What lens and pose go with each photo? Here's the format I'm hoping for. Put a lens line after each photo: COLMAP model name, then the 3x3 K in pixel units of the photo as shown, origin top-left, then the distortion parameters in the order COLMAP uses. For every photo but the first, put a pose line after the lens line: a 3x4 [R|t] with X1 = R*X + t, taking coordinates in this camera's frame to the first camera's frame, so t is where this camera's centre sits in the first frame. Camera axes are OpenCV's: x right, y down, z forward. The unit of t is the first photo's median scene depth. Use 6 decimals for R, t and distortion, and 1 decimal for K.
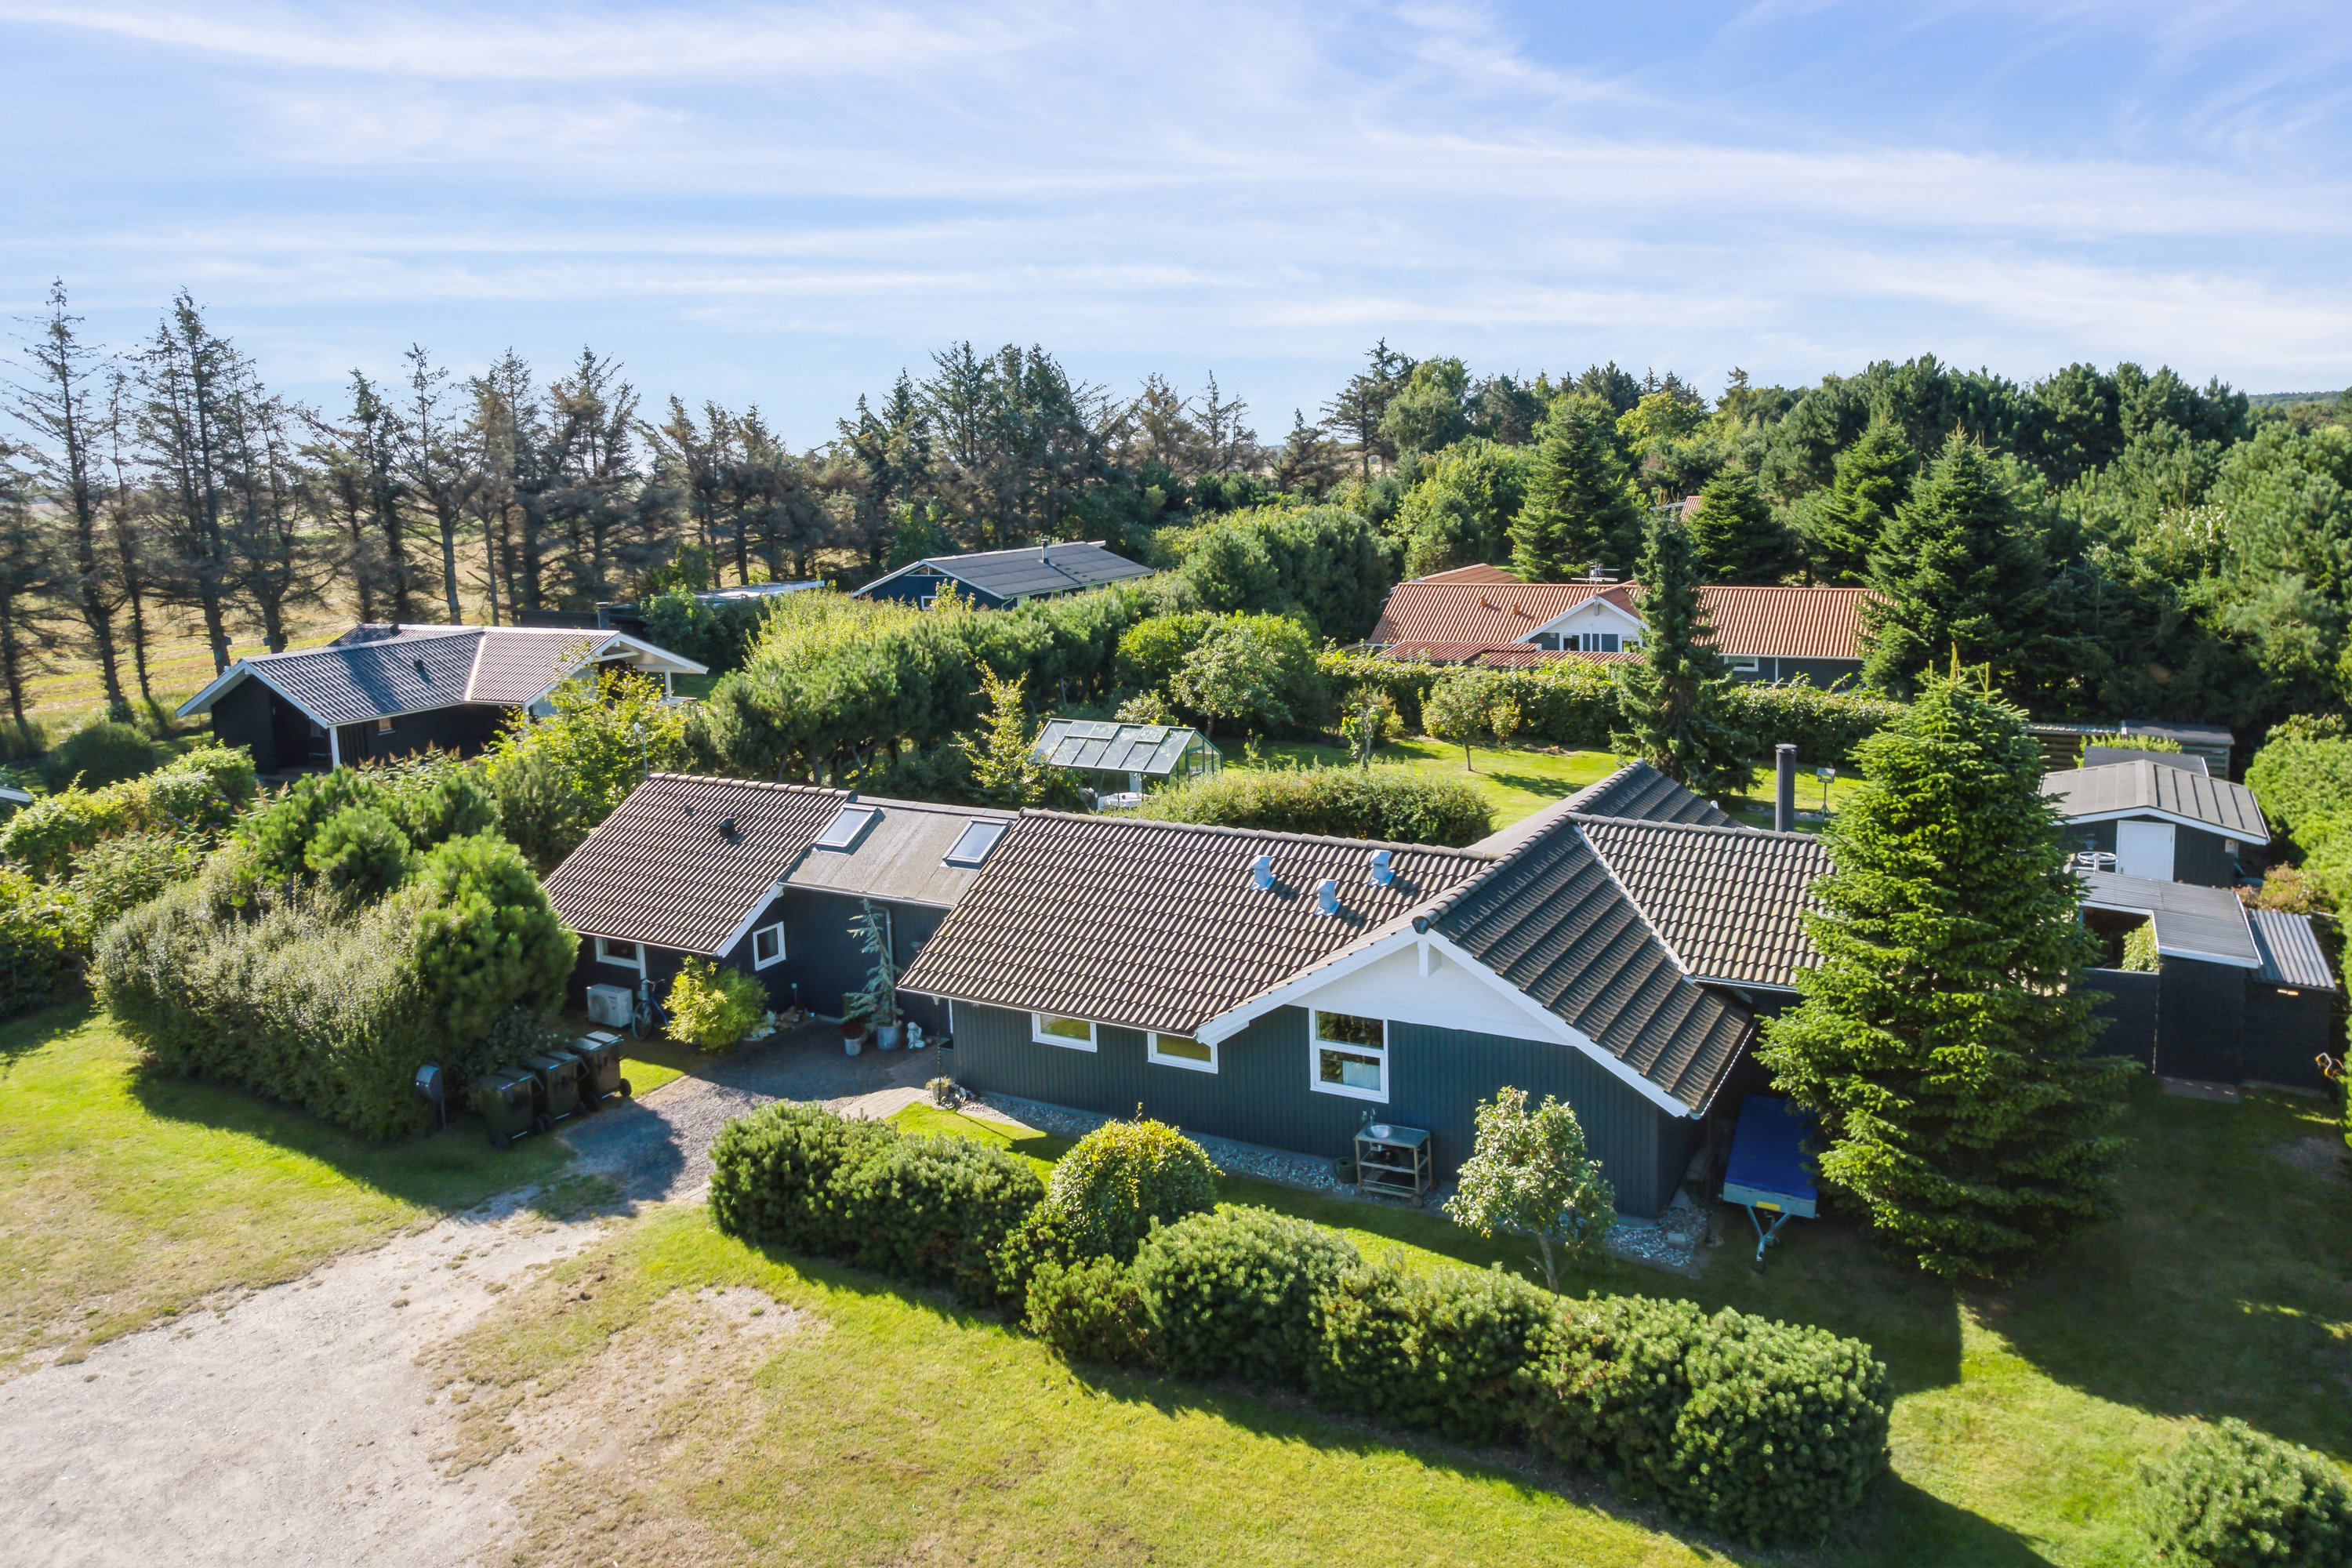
lens RADIAL K [[1571.3, 0, 1178.1], [0, 1571.3, 643.4], [0, 0, 1]] dist [0.007579, 0.005066]
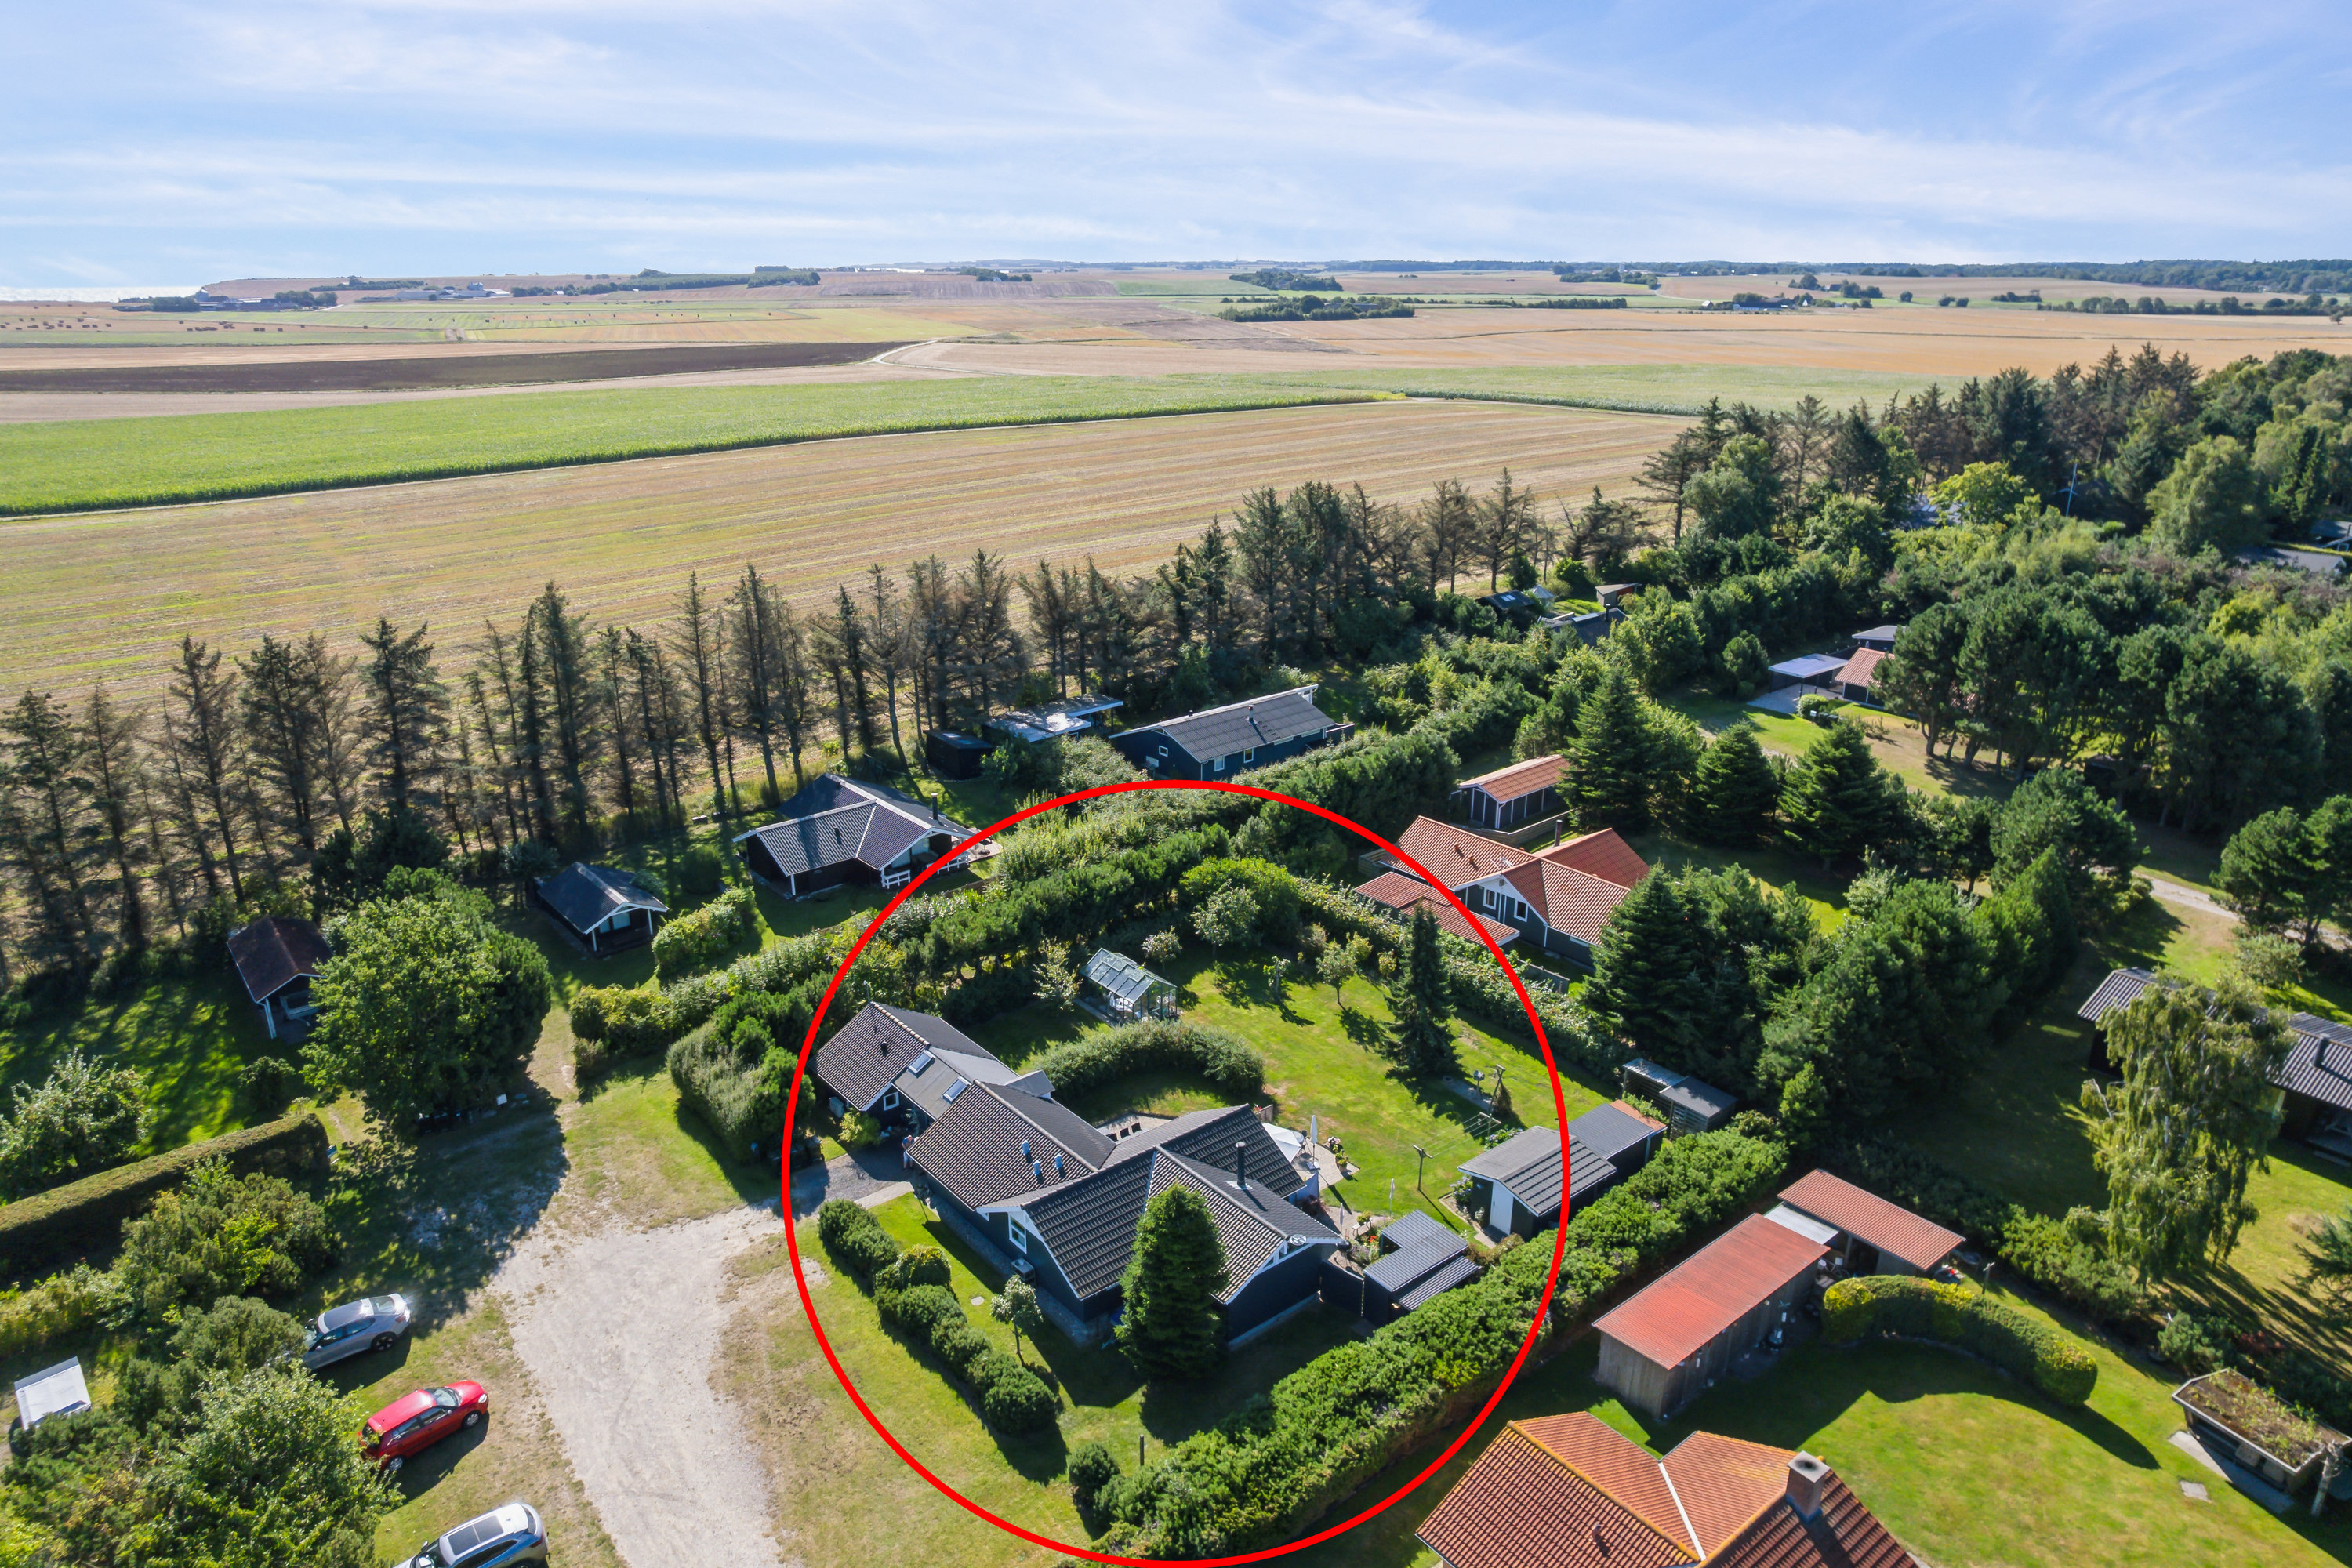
lens RADIAL K [[1514.0, 0, 1176.0], [0, 1514.0, 784.0], [0, 0, 1]] dist [-0.057212, 0.050418]
pose [[0.929729, 0.155563, -0.333774, 0.578629], [-0.066382, 0.962342, 0.263613, -0.625332], [0.362213, -0.222932, 0.905043, -0.579393]]
